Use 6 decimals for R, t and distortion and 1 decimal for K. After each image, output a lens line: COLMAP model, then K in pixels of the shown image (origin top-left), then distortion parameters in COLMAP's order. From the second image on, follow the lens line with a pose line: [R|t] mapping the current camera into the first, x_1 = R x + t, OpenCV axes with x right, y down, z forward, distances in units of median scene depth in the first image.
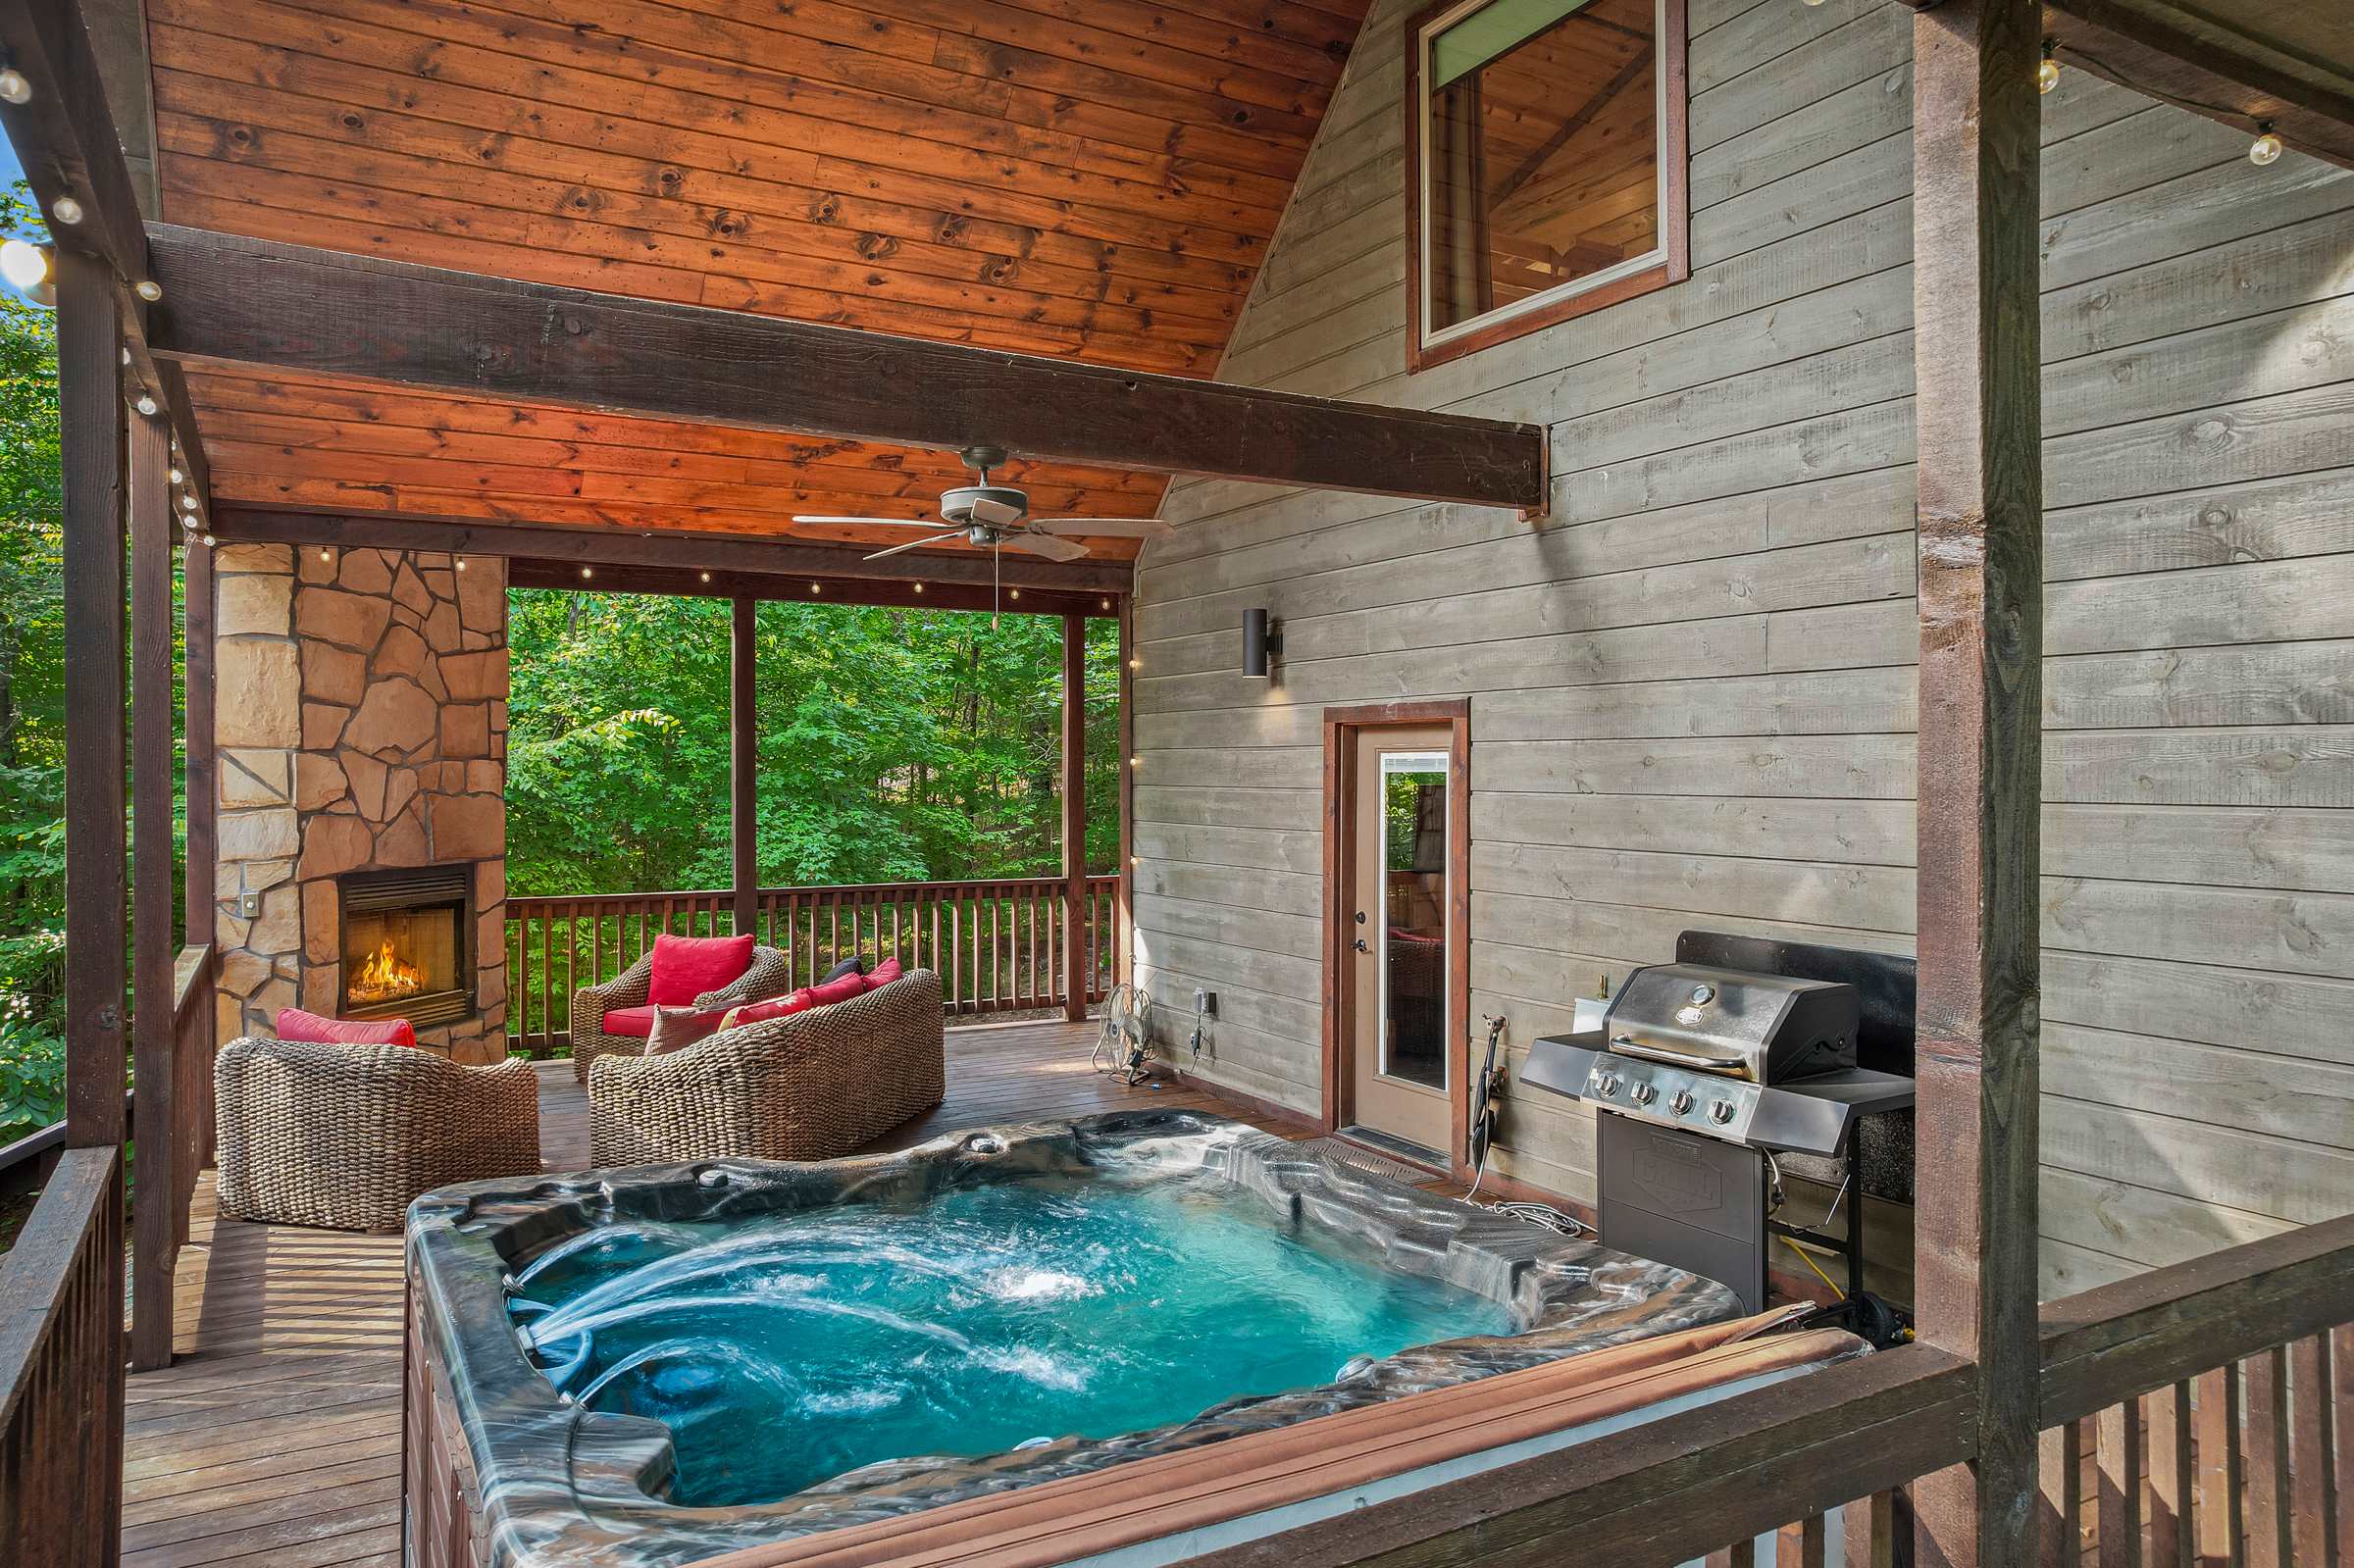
lens RADIAL K [[1561.4, 0, 1243.7], [0, 1561.4, 778.8], [0, 0, 1]] dist [-0.001430, 0.003040]
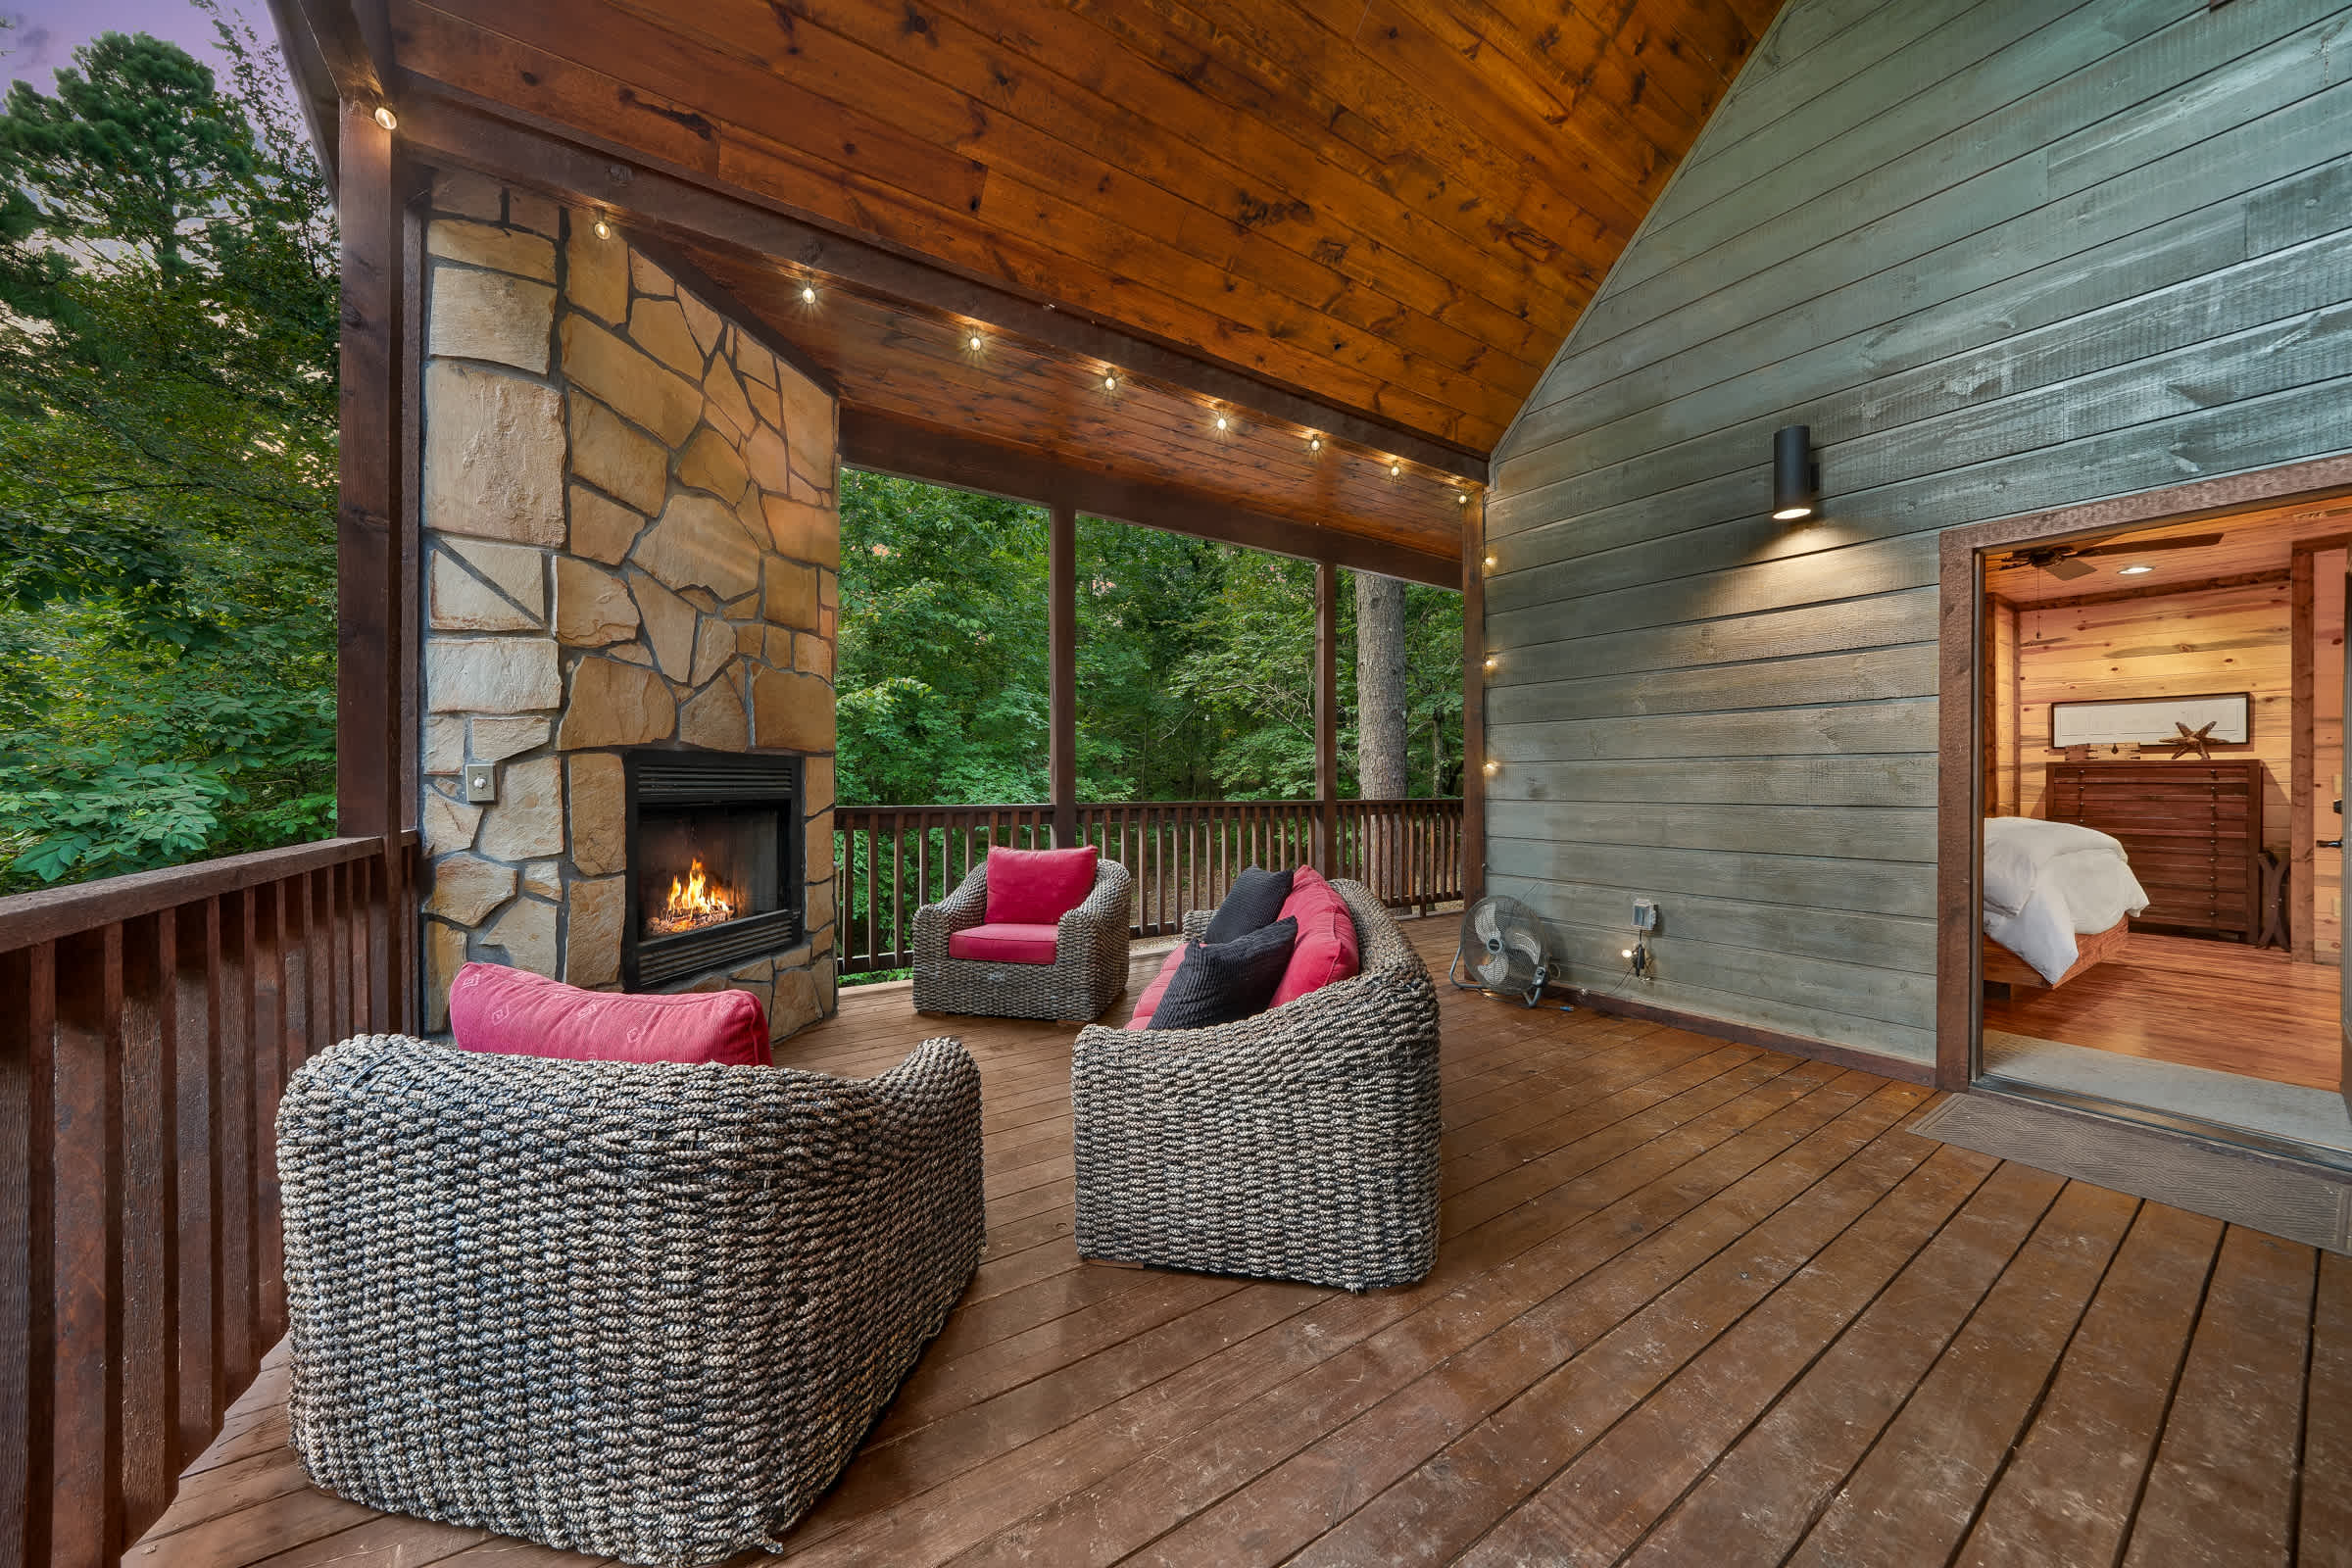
lens RADIAL K [[807.2, 0, 1178.0], [0, 807.2, 782.1], [0, 0, 1]] dist [-0.009746, 0.000016]
pose [[0.998987, -0.002886, 0.044909, -0.346764], [0.003329, 0.999947, -0.009775, 0.080411], [-0.044879, 0.009915, 0.998943, 0.625994]]
